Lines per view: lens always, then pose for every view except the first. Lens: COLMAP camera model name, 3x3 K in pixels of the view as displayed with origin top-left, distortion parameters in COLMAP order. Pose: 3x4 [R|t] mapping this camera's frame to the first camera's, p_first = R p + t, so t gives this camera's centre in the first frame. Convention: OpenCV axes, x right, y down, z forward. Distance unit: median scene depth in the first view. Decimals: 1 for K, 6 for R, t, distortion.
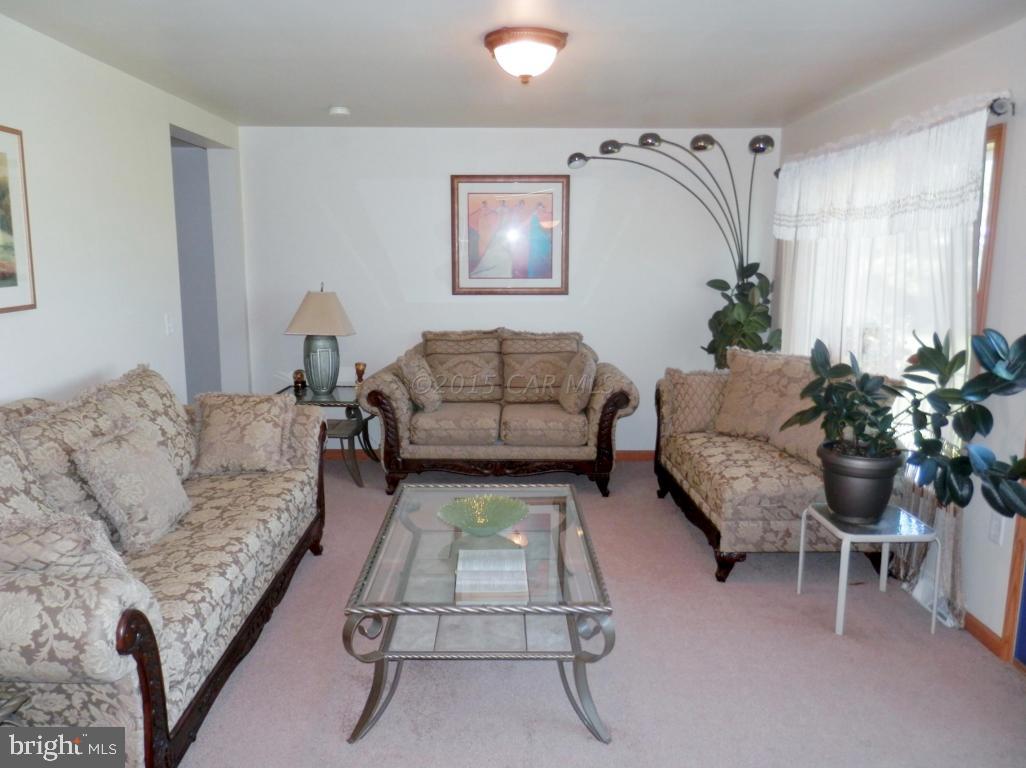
lens RADIAL K [[764.8, 0, 513.0], [0, 764.8, 384.0], [0, 0, 1]] dist [-0.002273, 0.002033]
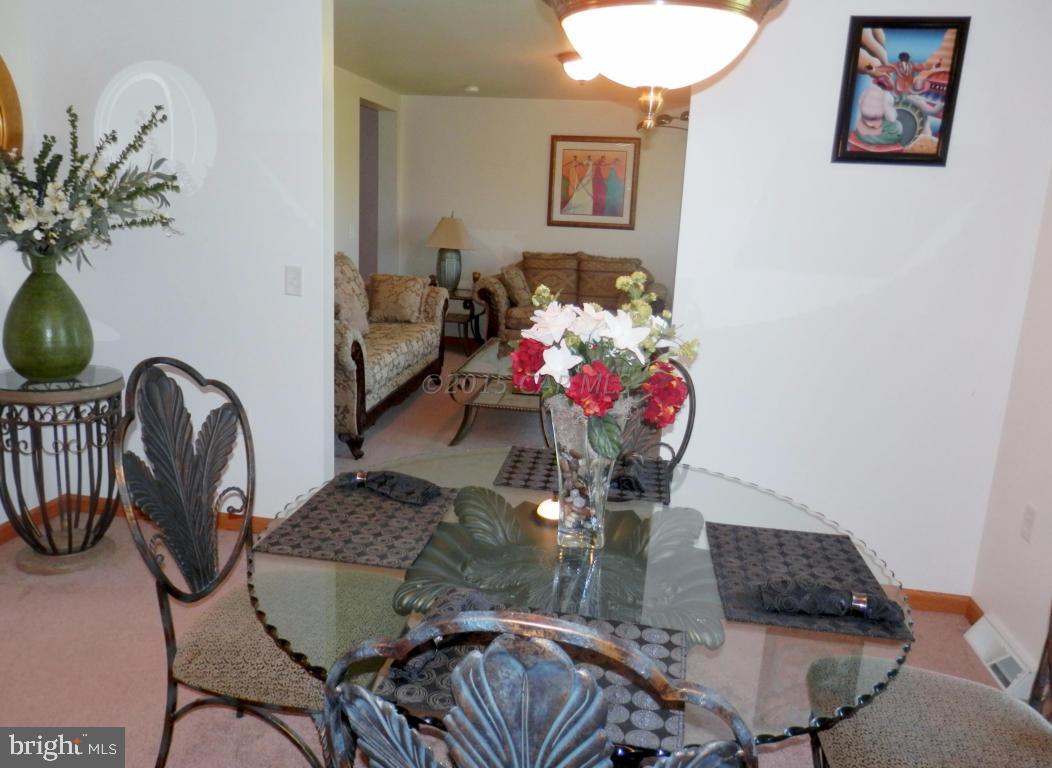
lens RADIAL K [[777.1, 0, 526.0], [0, 777.1, 384.0], [0, 0, 1]] dist [-0.018396, 0.001952]
pose [[0.986906, 0.076377, -0.142069, 0.109938], [-0.068143, 0.995750, 0.061954, 0.086380], [0.146197, -0.051462, 0.987916, -0.403954]]
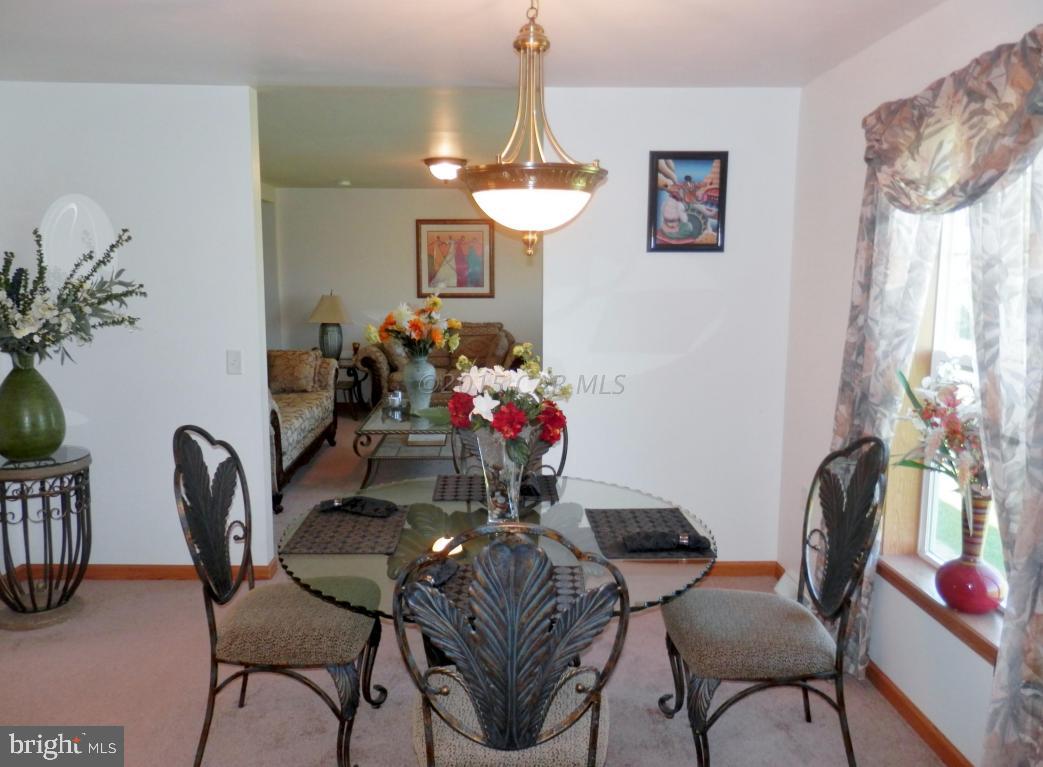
lens RADIAL K [[758.1, 0, 522.0], [0, 758.1, 362.0], [0, 0, 1]] dist [-0.048877, -0.002128]
pose [[0.999506, -0.003424, 0.031254, 0.088890], [0.004921, 0.998838, -0.047951, 0.091434], [-0.031054, 0.048081, 0.998361, -0.546591]]
